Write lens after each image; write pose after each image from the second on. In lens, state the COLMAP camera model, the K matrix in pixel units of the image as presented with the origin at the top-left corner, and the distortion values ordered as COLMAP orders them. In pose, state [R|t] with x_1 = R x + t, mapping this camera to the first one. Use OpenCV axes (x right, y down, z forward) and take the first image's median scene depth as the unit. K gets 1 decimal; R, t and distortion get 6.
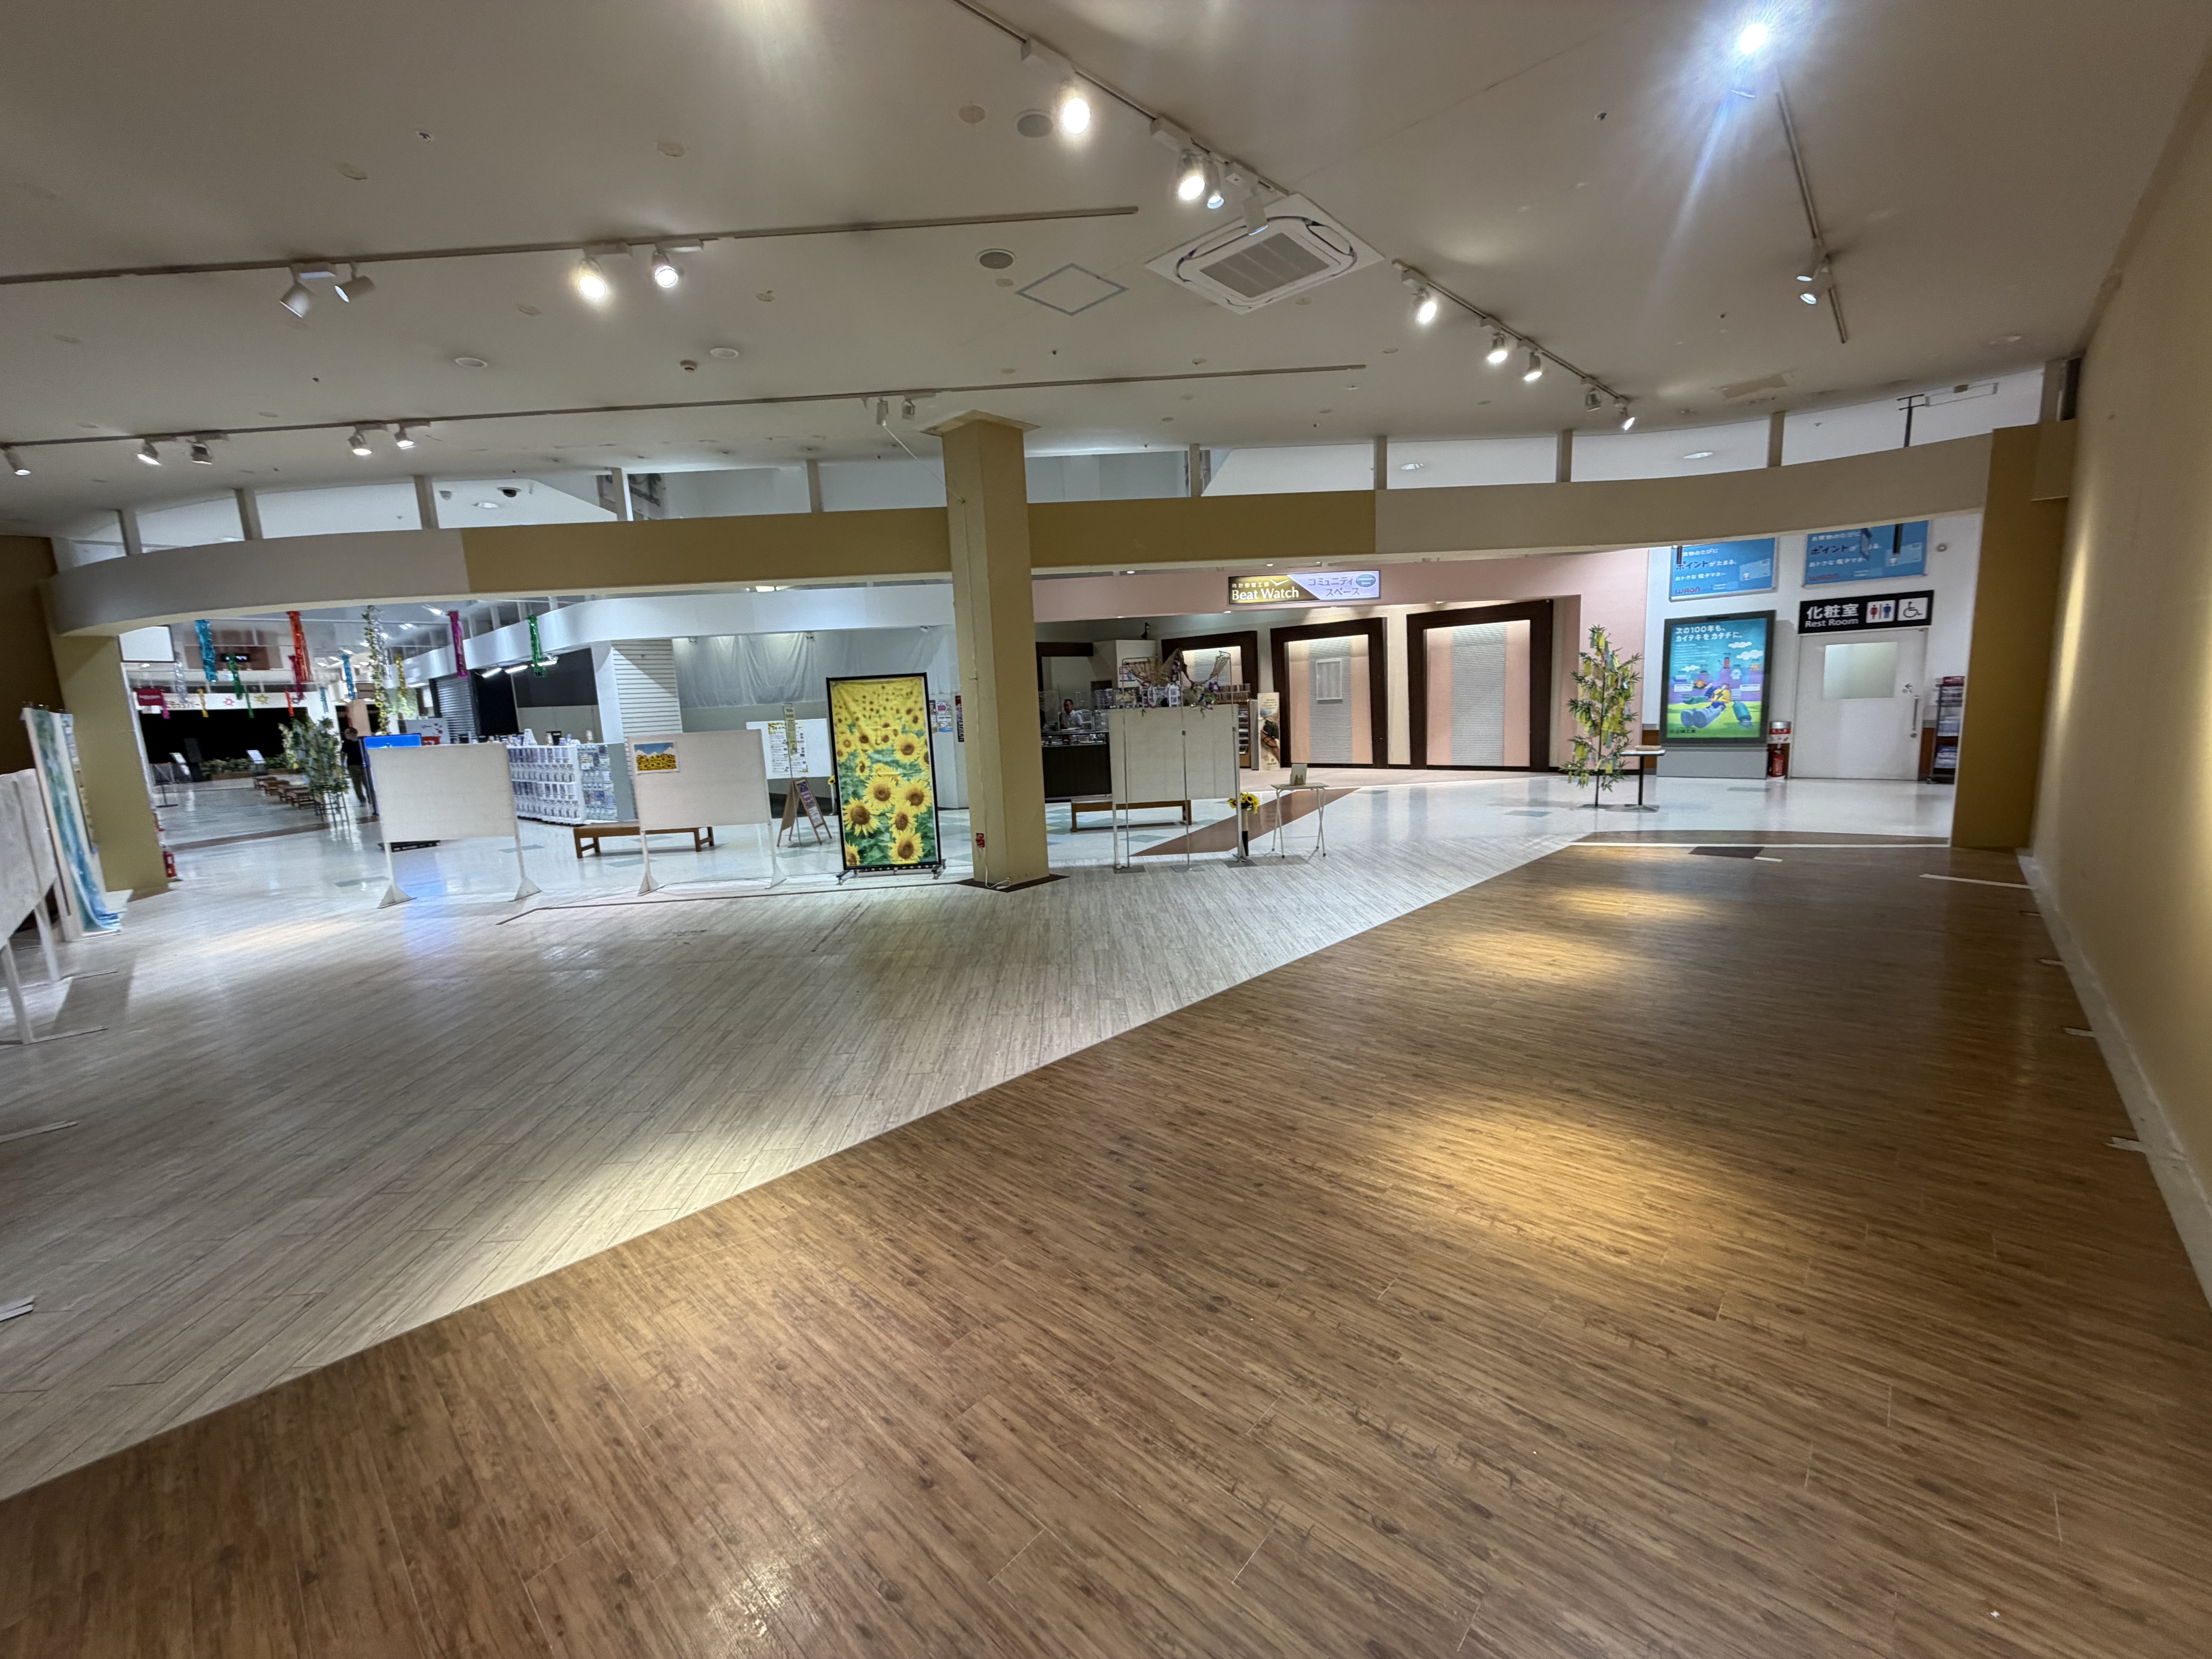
lens RADIAL K [[881.2, 0, 1101.9], [0, 881.2, 835.0], [0, 0, 1]] dist [0.001009, -0.000088]
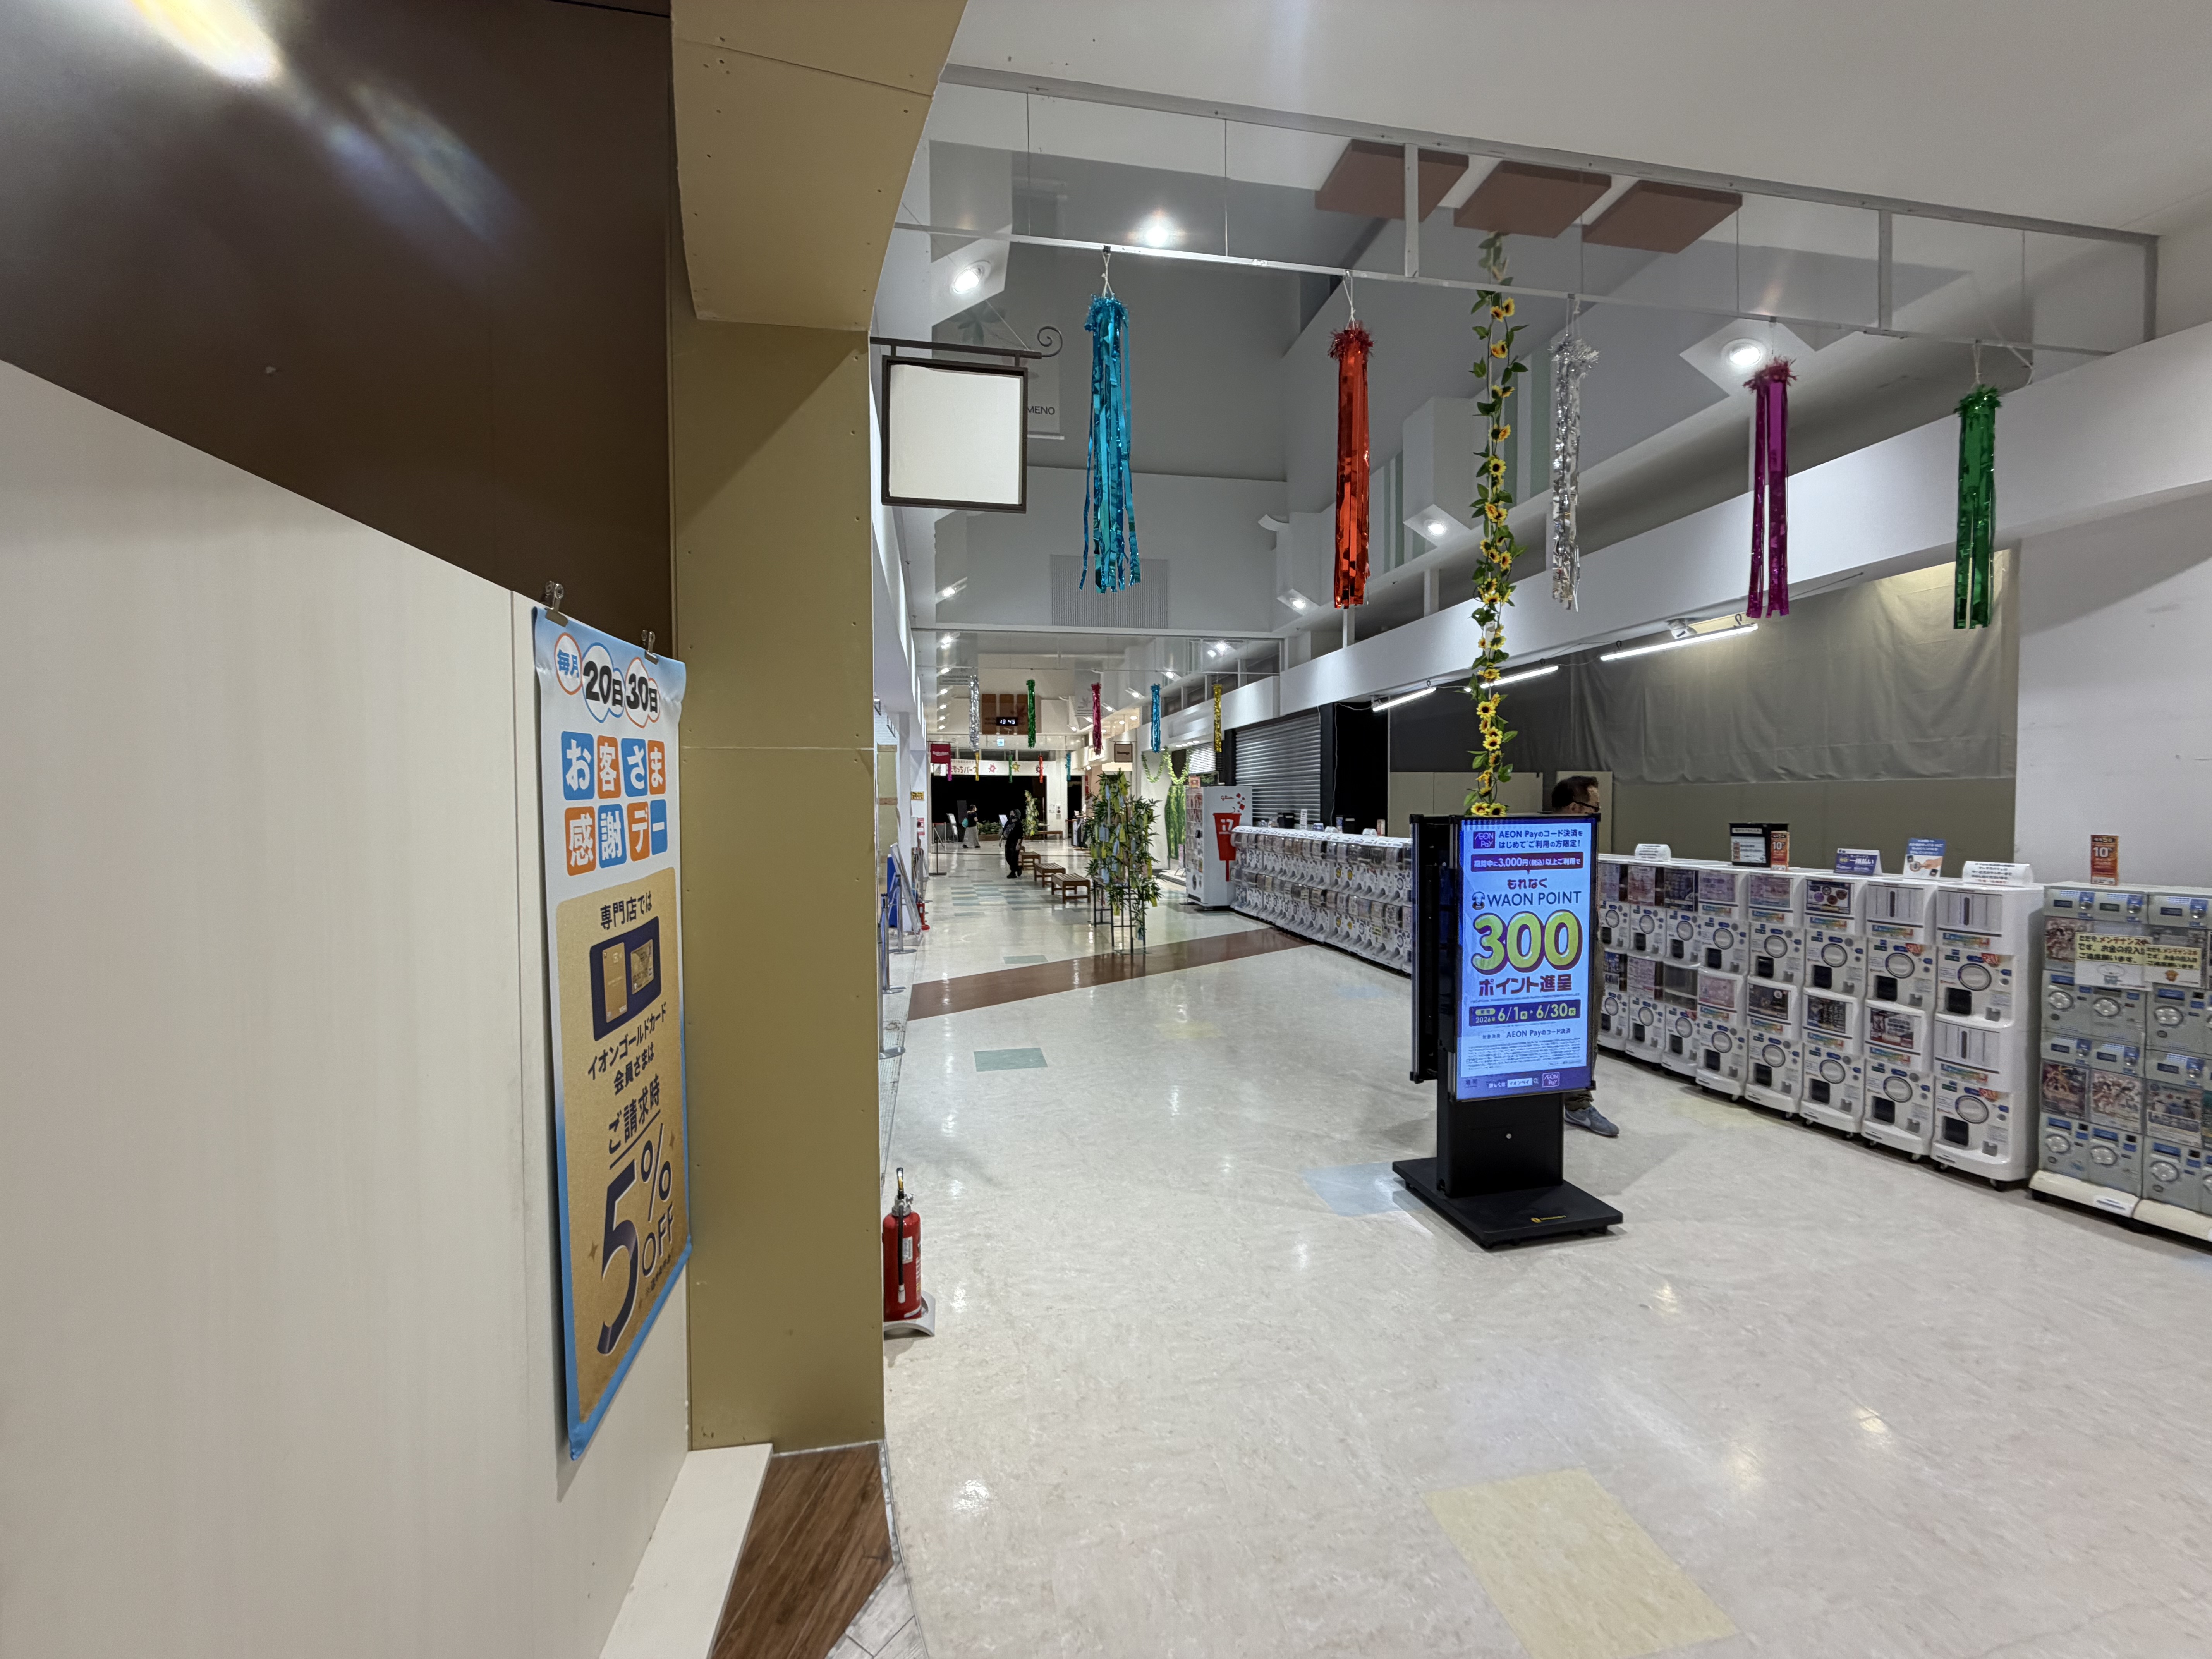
lens RADIAL K [[885.5, 0, 1108.3], [0, 885.5, 829.5], [0, 0, 1]] dist [-0.000195, 0.000117]
pose [[0.807121, 0.061951, -0.587127, -0.682744], [-0.124163, 0.990050, -0.066220, -0.068261], [0.577182, 0.126348, 0.806782, 0.638177]]
